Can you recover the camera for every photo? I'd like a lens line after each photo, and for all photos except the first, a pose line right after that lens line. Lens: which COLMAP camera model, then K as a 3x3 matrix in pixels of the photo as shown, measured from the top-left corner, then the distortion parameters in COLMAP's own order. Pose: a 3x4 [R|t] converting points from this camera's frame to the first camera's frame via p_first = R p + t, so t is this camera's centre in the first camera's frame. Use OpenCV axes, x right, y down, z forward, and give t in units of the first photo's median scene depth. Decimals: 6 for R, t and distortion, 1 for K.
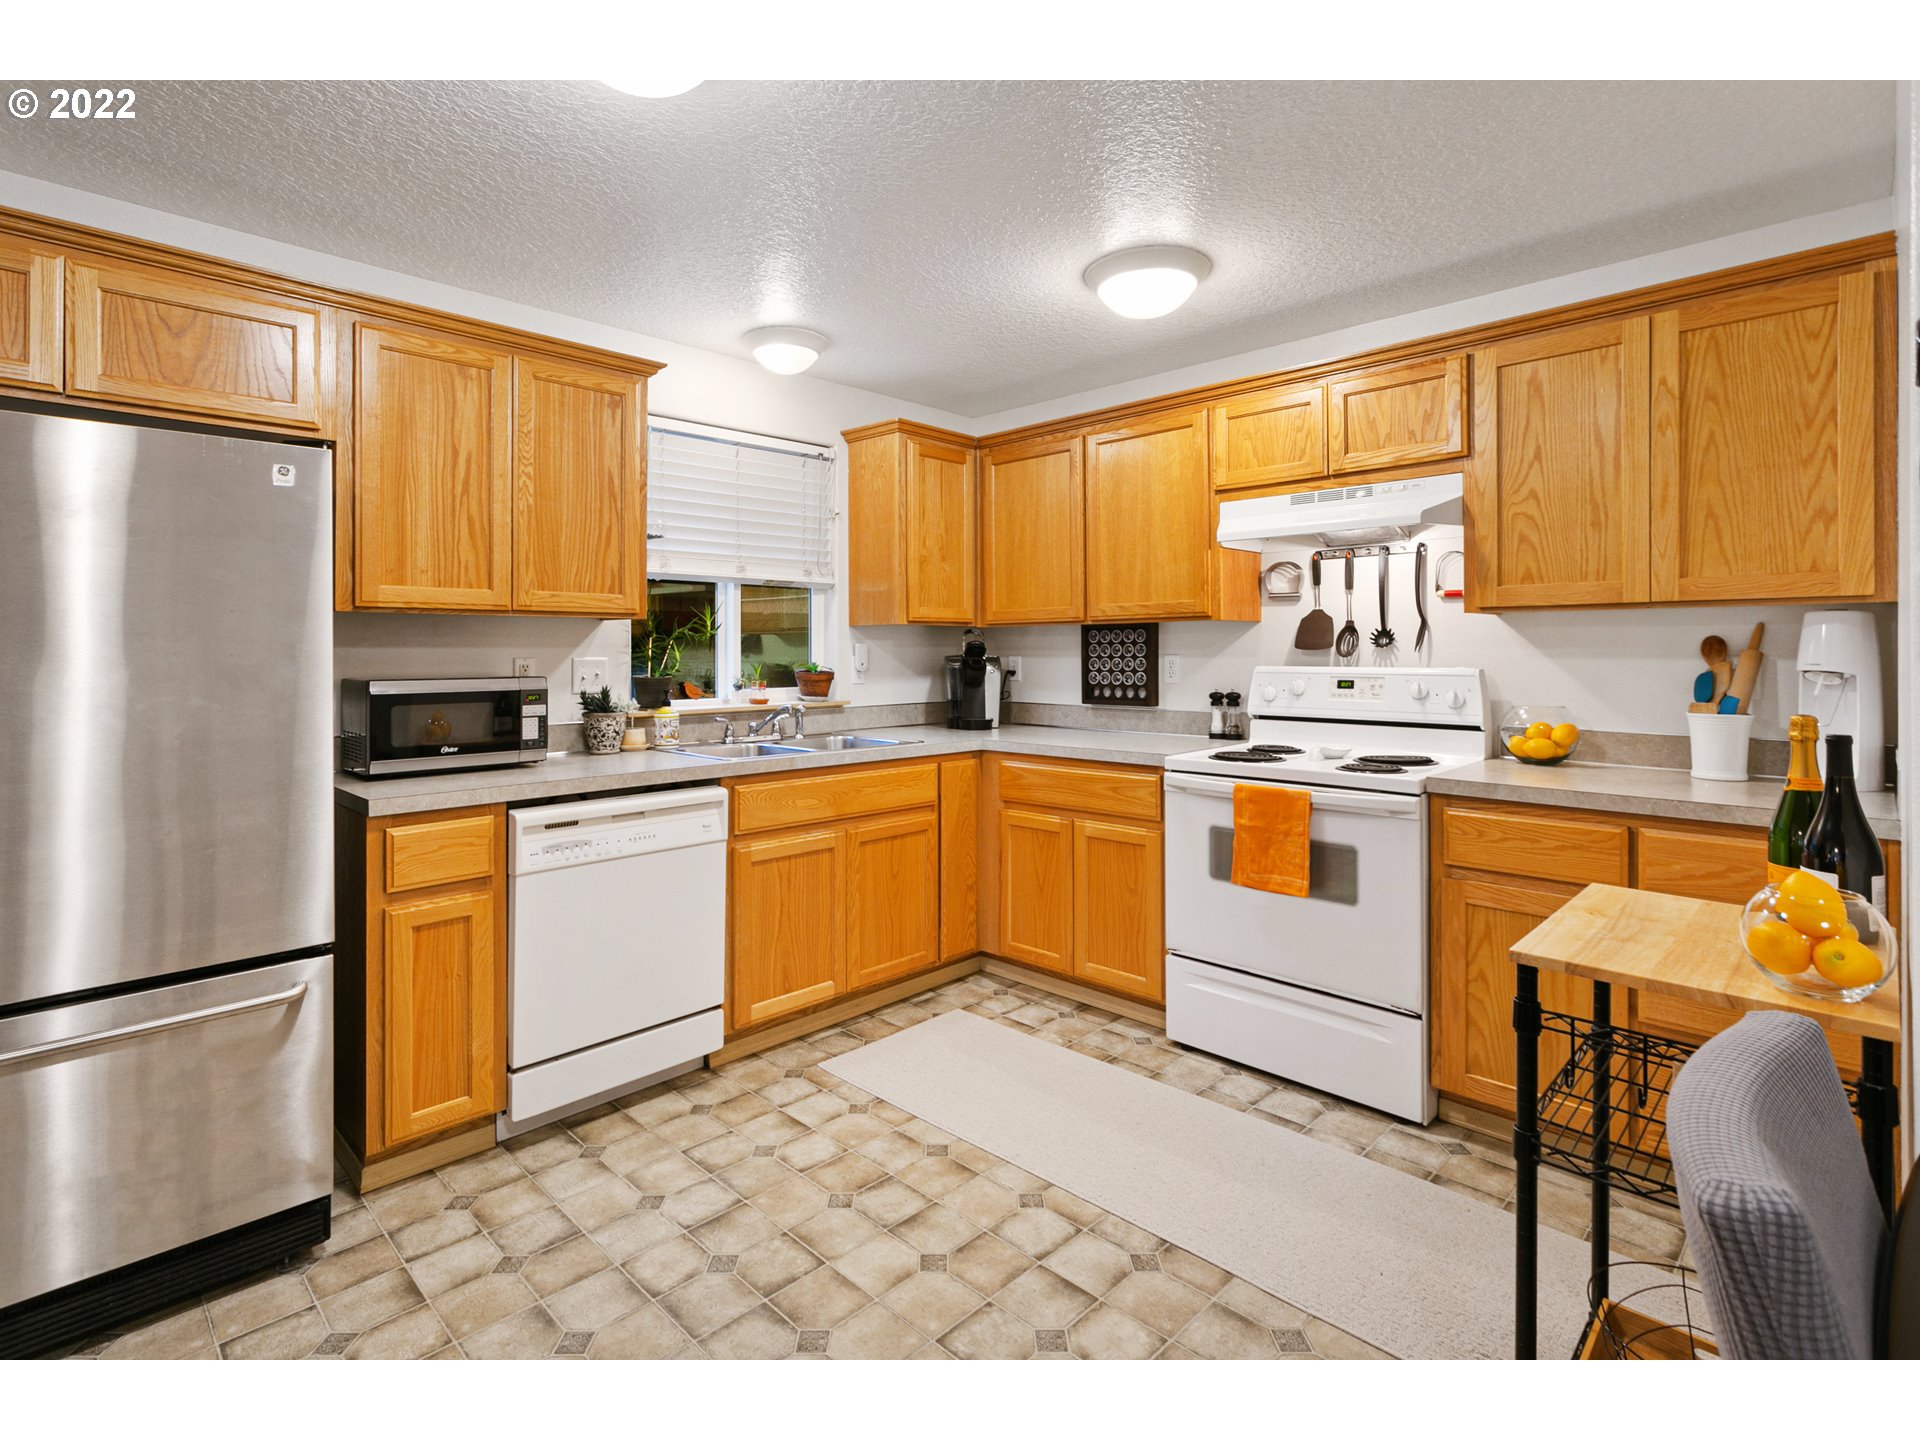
lens RADIAL K [[933.8, 0, 943.8], [0, 933.8, 647.9], [0, 0, 1]] dist [0.001497, 0.000884]
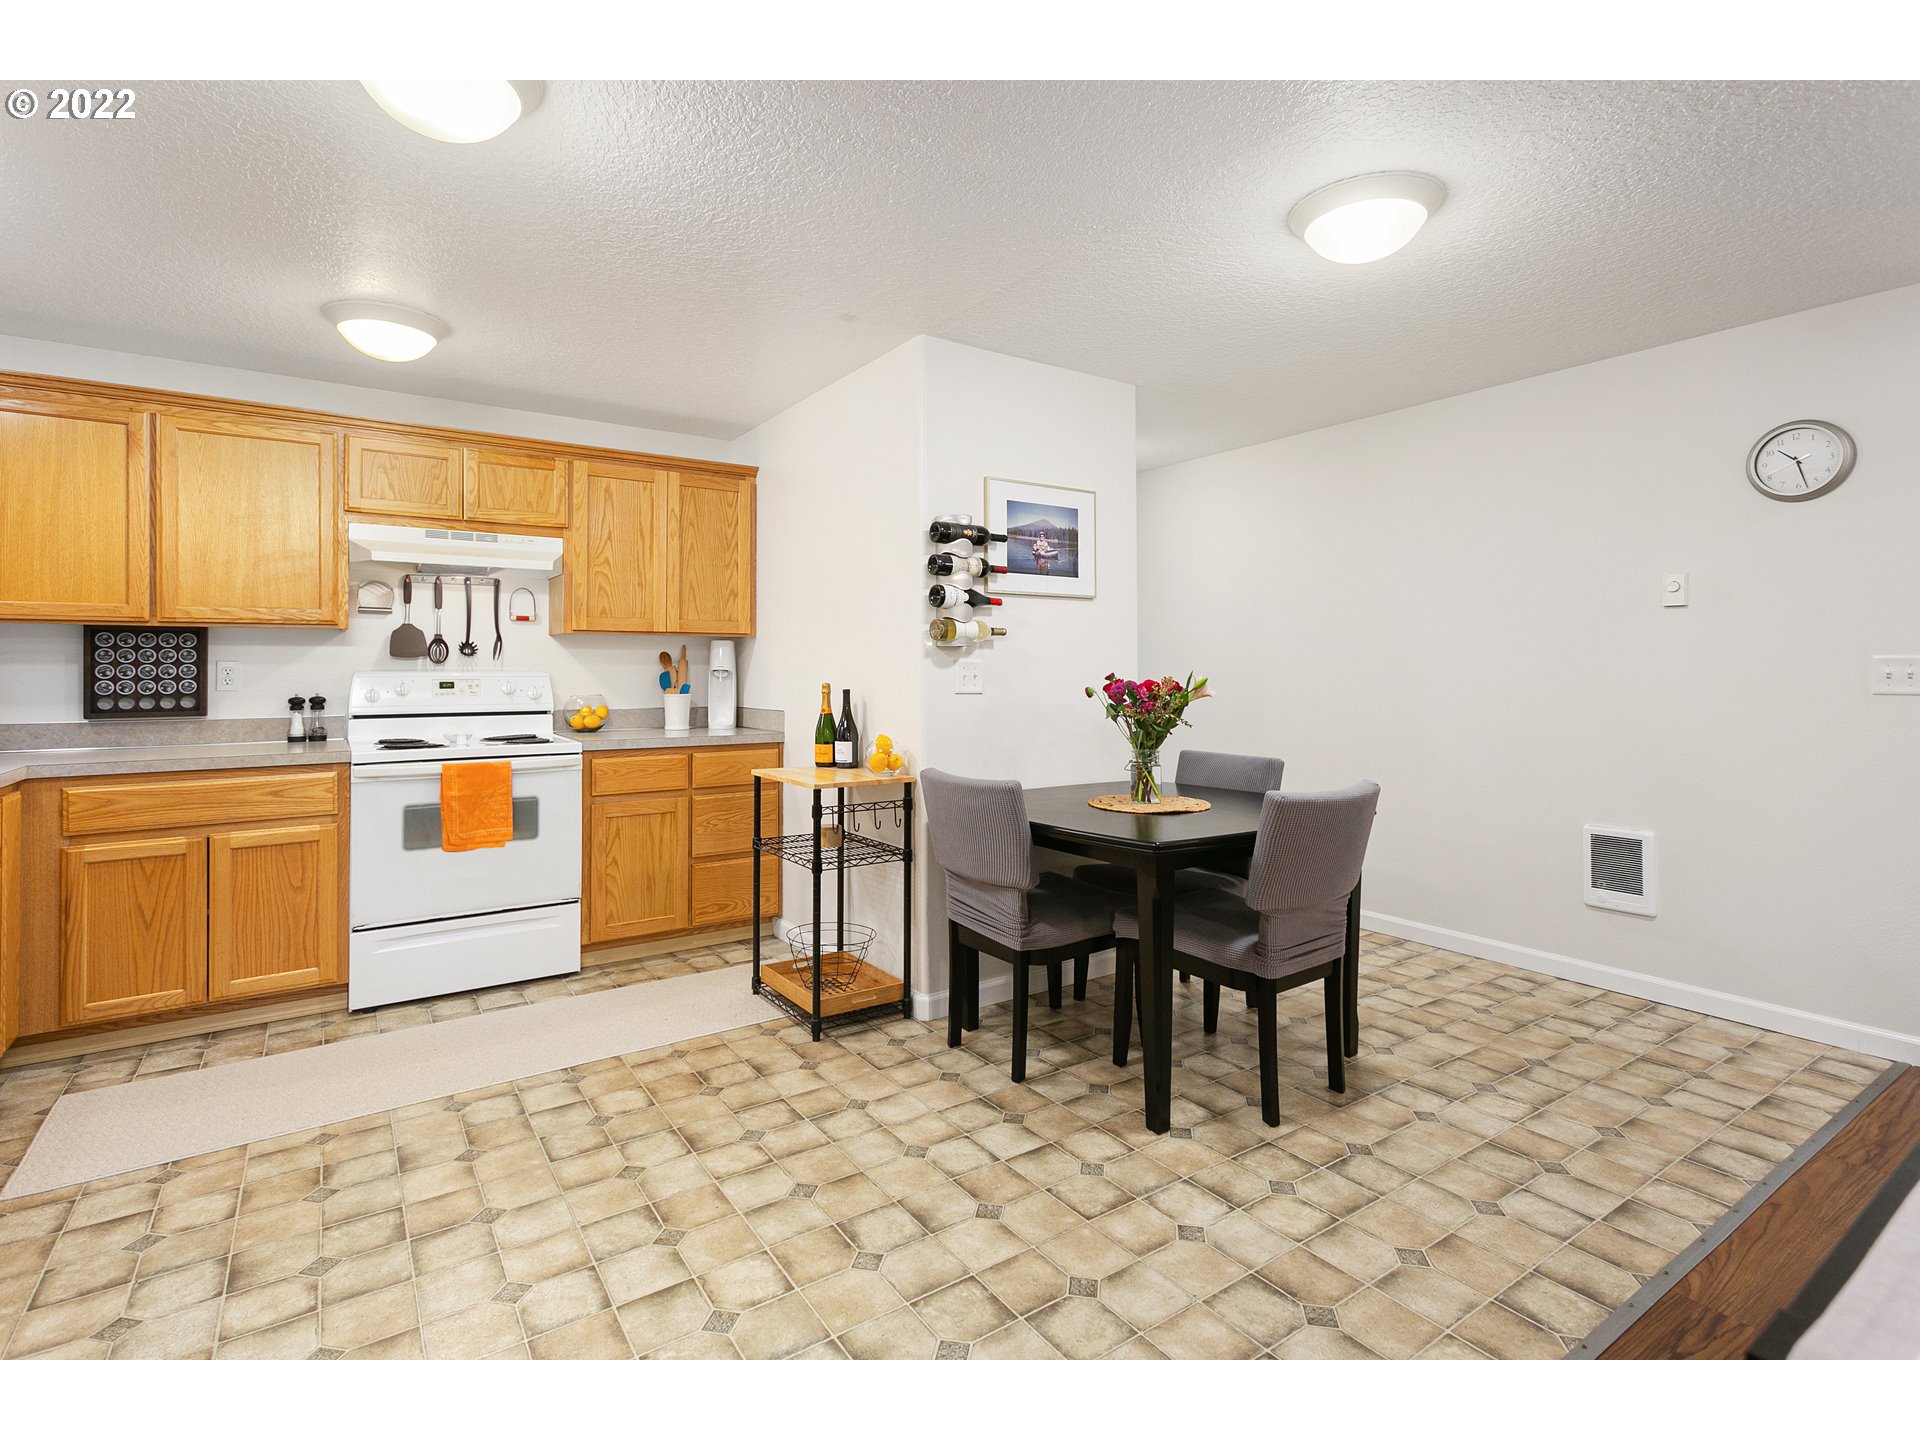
lens RADIAL K [[930.5, 0, 951.9], [0, 930.5, 658.7], [0, 0, 1]] dist [0.002266, 0.001367]
pose [[0.186773, 0.013800, 0.982306, -0.662710], [-0.002897, 0.999905, -0.013496, 0.018352], [-0.982399, -0.000325, 0.186796, 0.099838]]
